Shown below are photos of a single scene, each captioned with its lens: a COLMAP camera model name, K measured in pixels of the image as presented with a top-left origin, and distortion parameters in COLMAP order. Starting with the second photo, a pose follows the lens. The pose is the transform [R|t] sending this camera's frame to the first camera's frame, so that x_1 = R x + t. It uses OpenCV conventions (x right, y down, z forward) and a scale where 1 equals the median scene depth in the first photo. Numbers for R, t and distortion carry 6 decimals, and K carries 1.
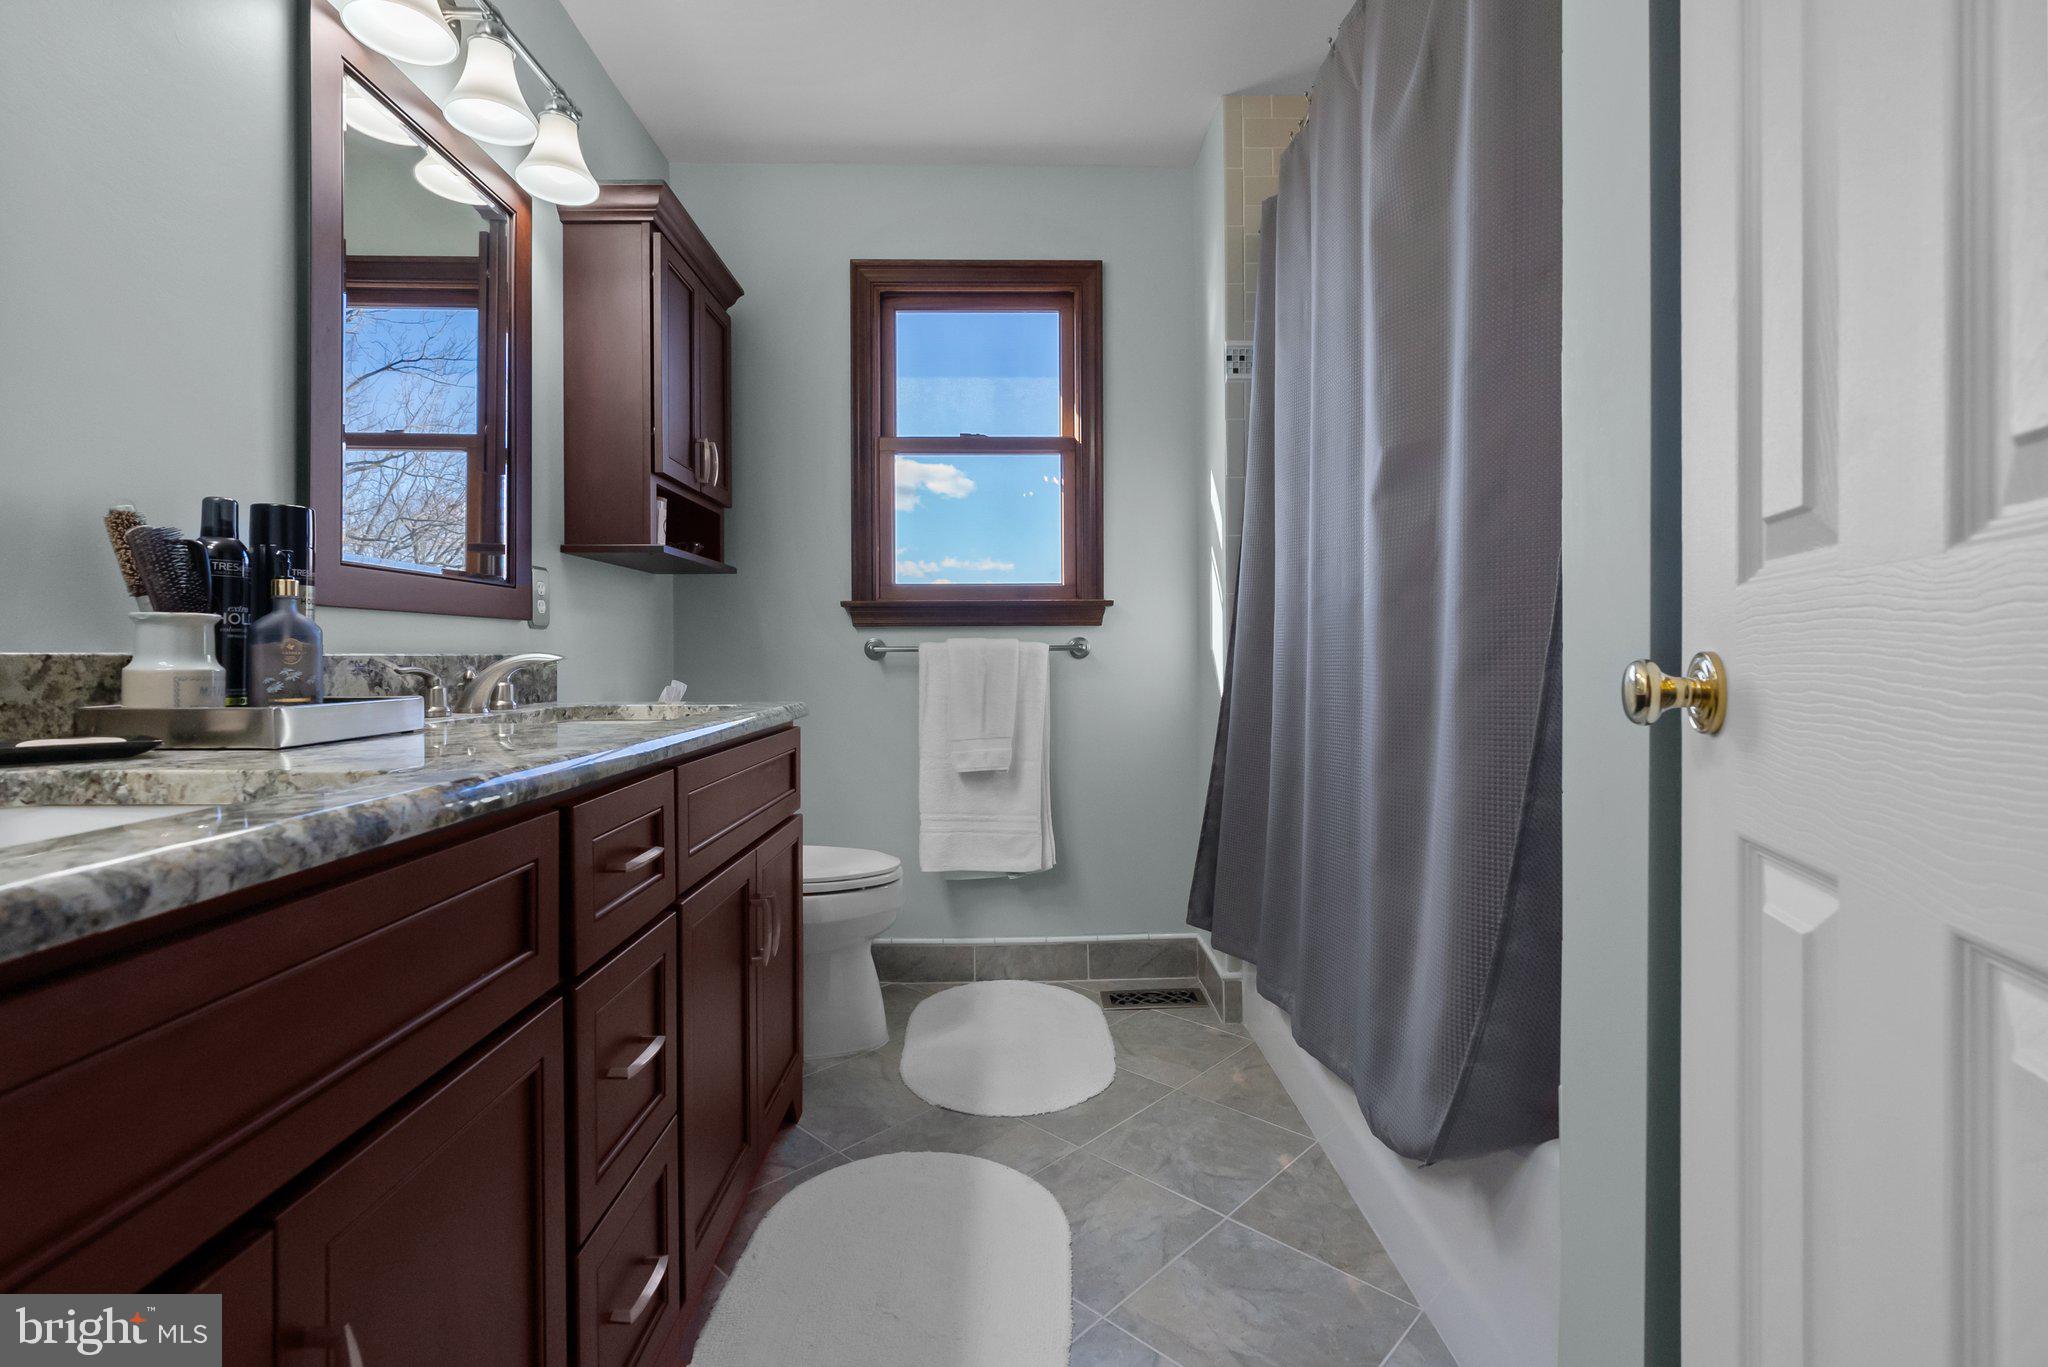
lens RADIAL K [[933.2, 0, 1032.4], [0, 933.2, 658.0], [0, 0, 1]] dist [-0.010752, 0.004898]
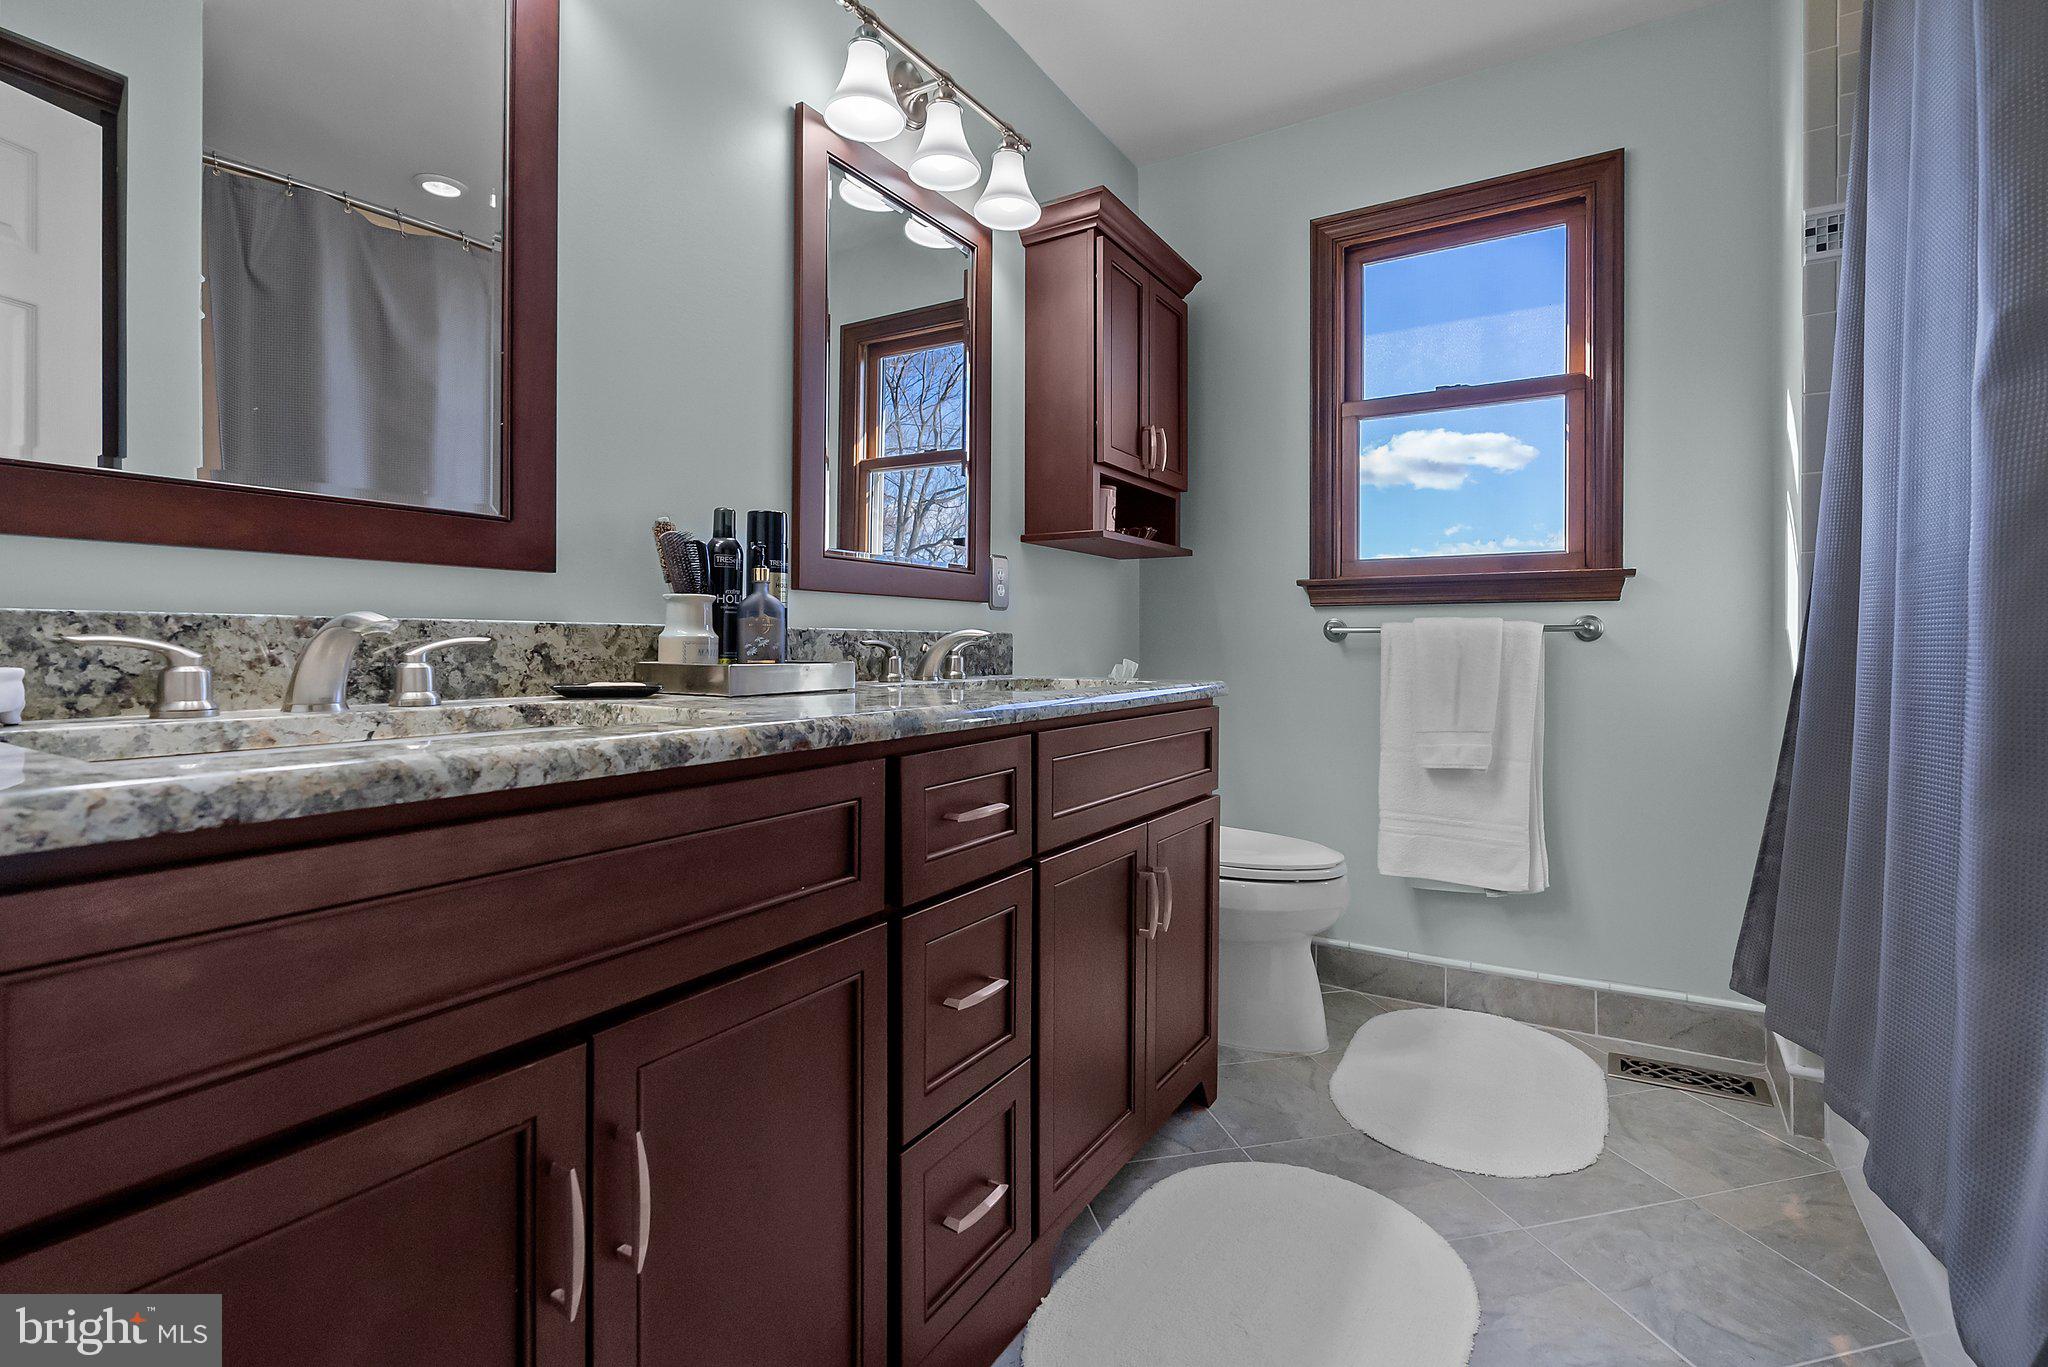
lens RADIAL K [[941.4, 0, 1032.6], [0, 941.4, 646.3], [0, 0, 1]] dist [-0.004124, 0.000871]
pose [[0.840904, 0.006910, -0.541140, 0.114431], [-0.007475, 0.999971, 0.001153, 0.010321], [0.541133, 0.003076, 0.840932, 0.053554]]
